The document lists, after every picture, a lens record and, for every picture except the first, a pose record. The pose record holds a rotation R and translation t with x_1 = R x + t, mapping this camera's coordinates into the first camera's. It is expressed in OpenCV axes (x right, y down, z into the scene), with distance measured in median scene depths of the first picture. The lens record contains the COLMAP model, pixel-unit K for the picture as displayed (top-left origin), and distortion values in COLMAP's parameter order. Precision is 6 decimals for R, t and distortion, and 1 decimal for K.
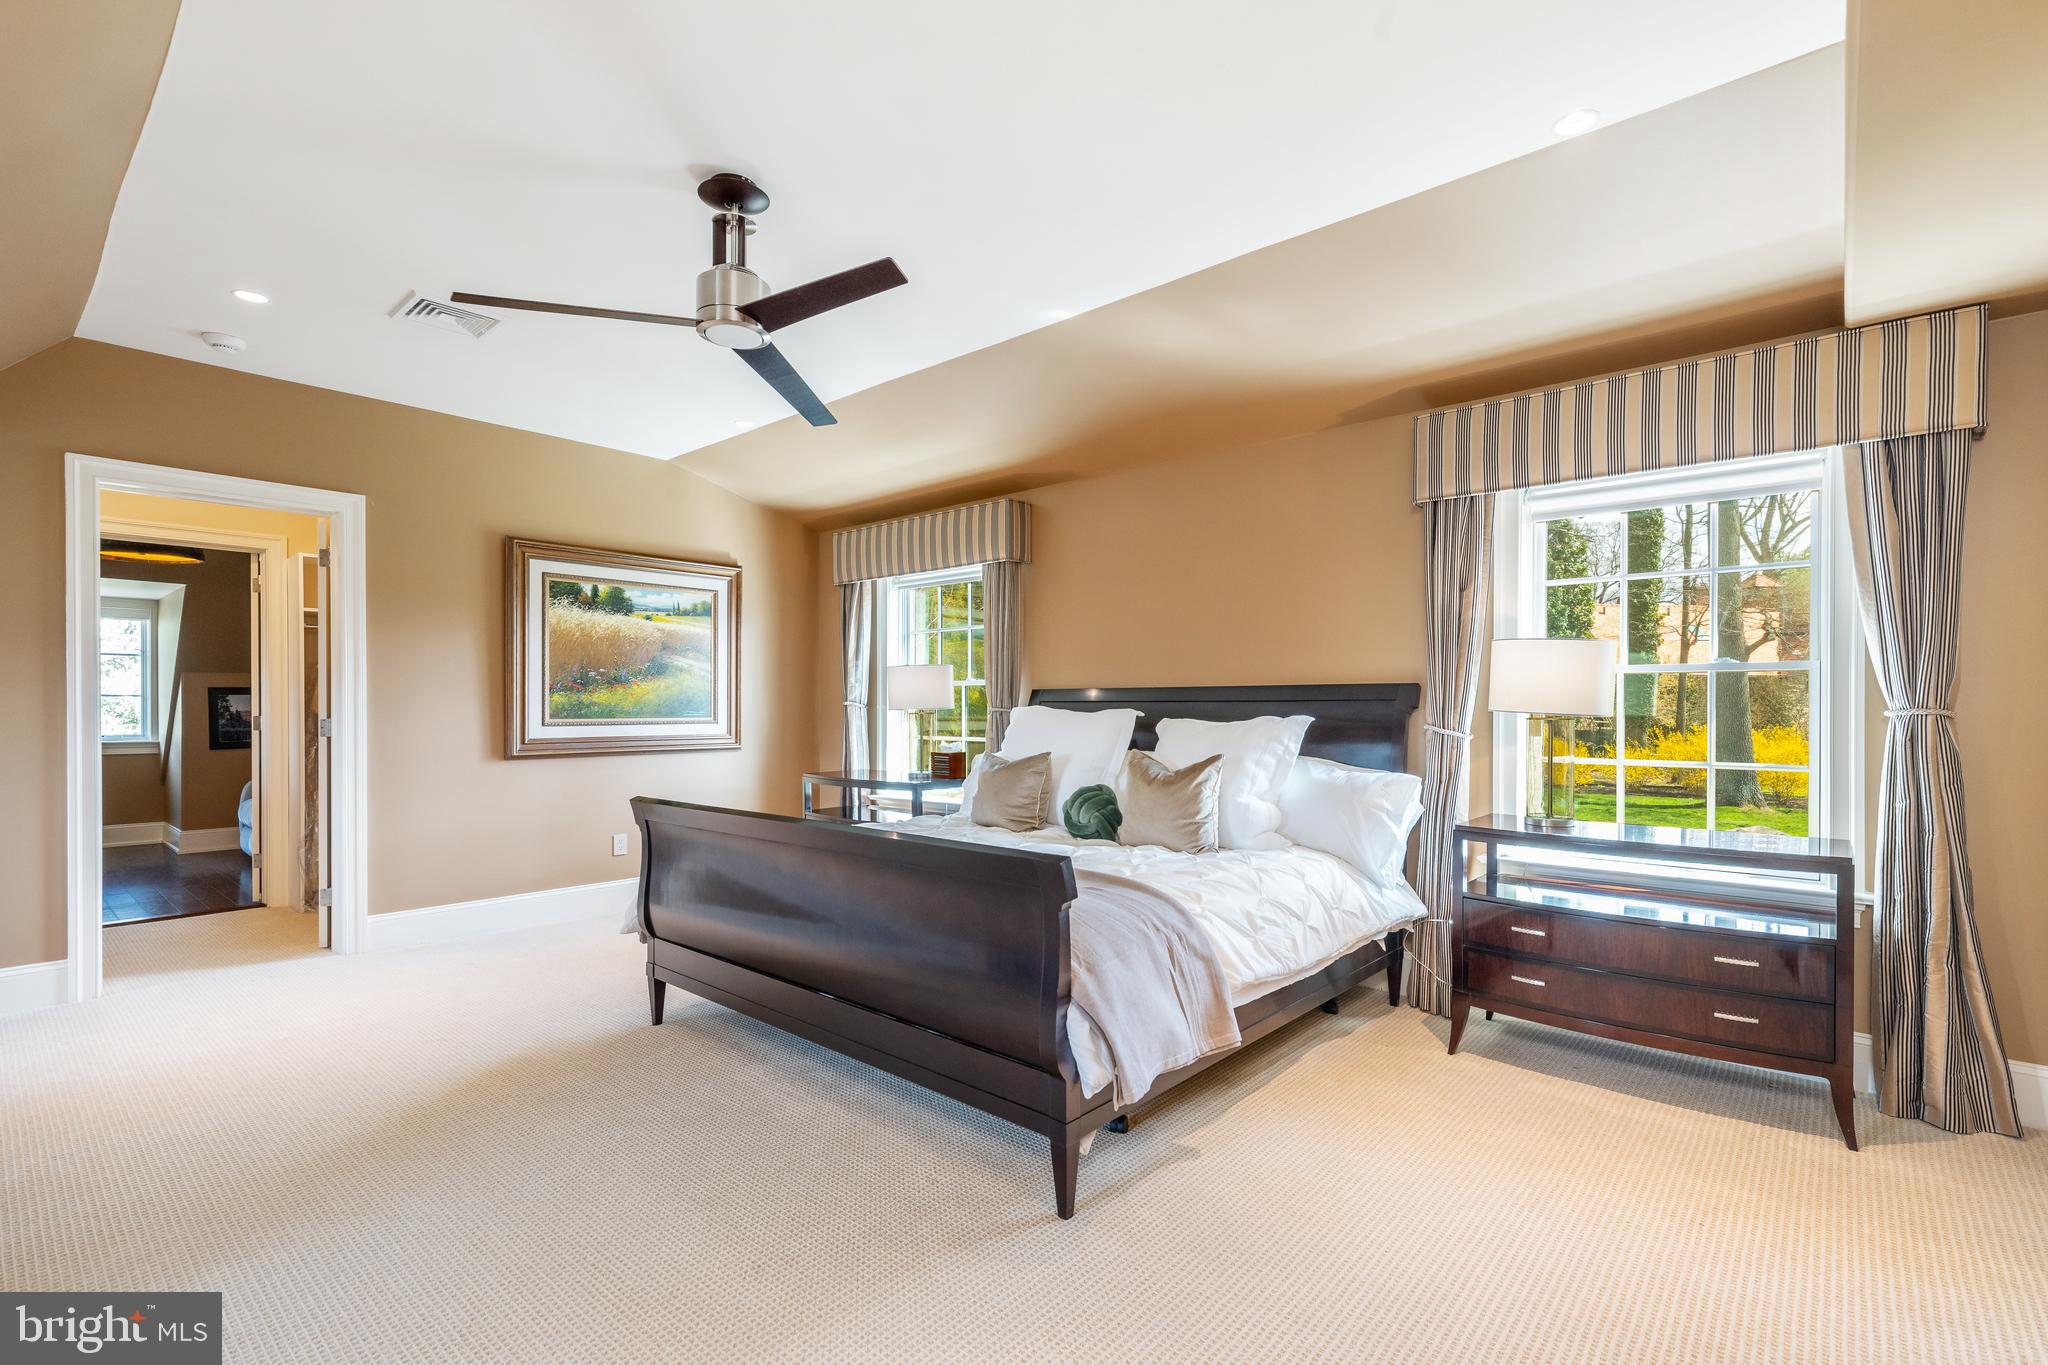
lens RADIAL K [[922.0, 0, 1026.4], [0, 922.0, 703.6], [0, 0, 1]] dist [-0.001065, -0.000132]
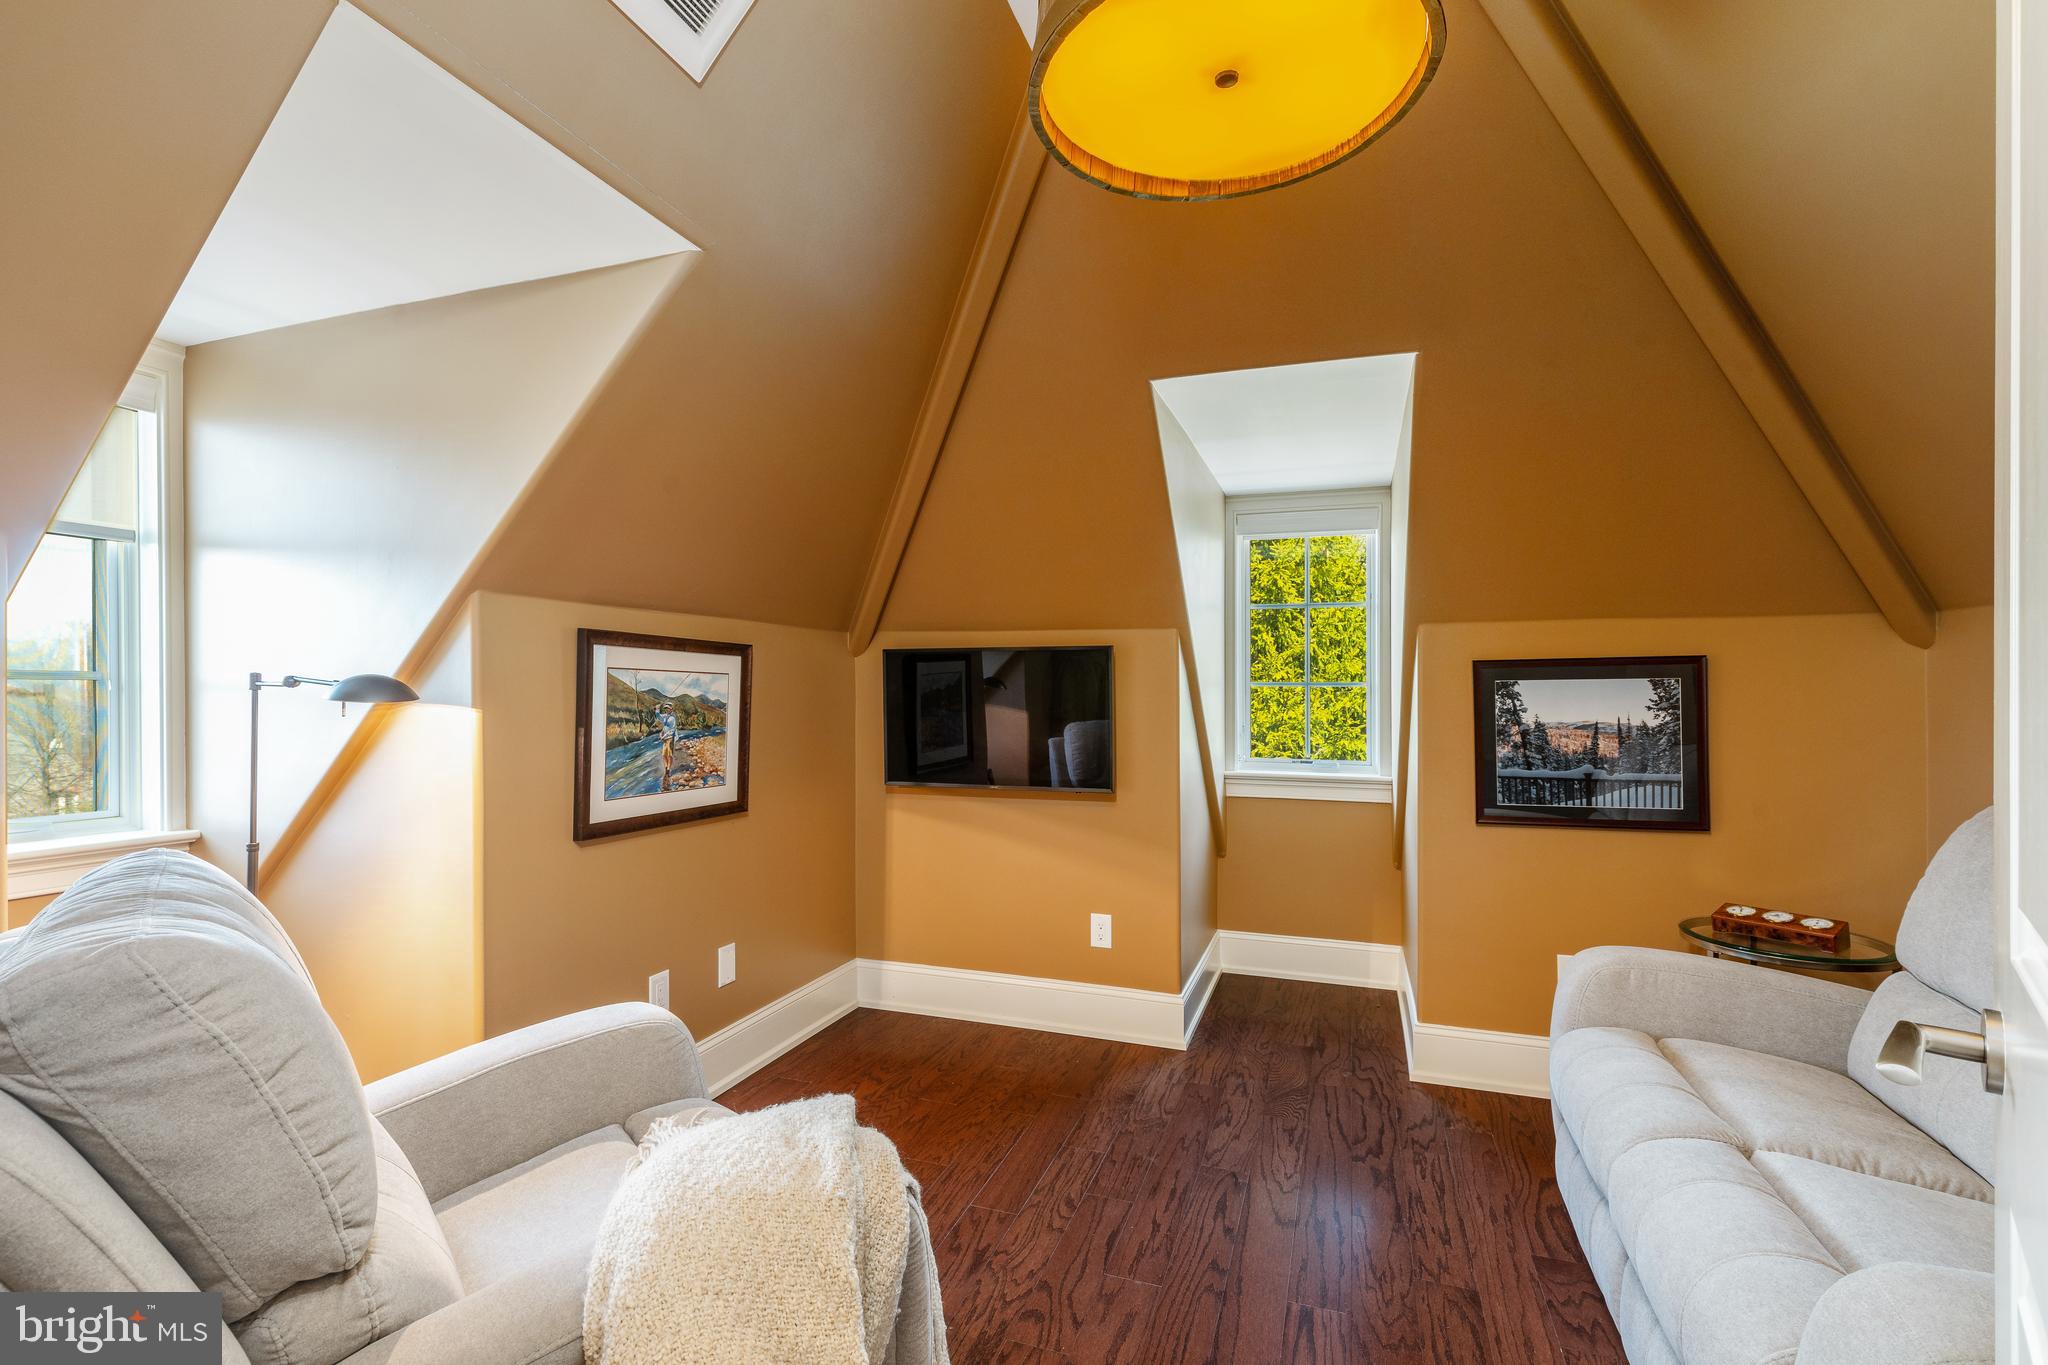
lens RADIAL K [[922.0, 0, 1026.4], [0, 922.0, 703.6], [0, 0, 1]] dist [-0.001065, -0.000132]
pose [[0.374101, 0.001545, -0.927387, -0.593073], [0.000517, 0.999998, 0.001874, -0.000647], [0.927388, -0.001180, 0.374099, 0.673918]]
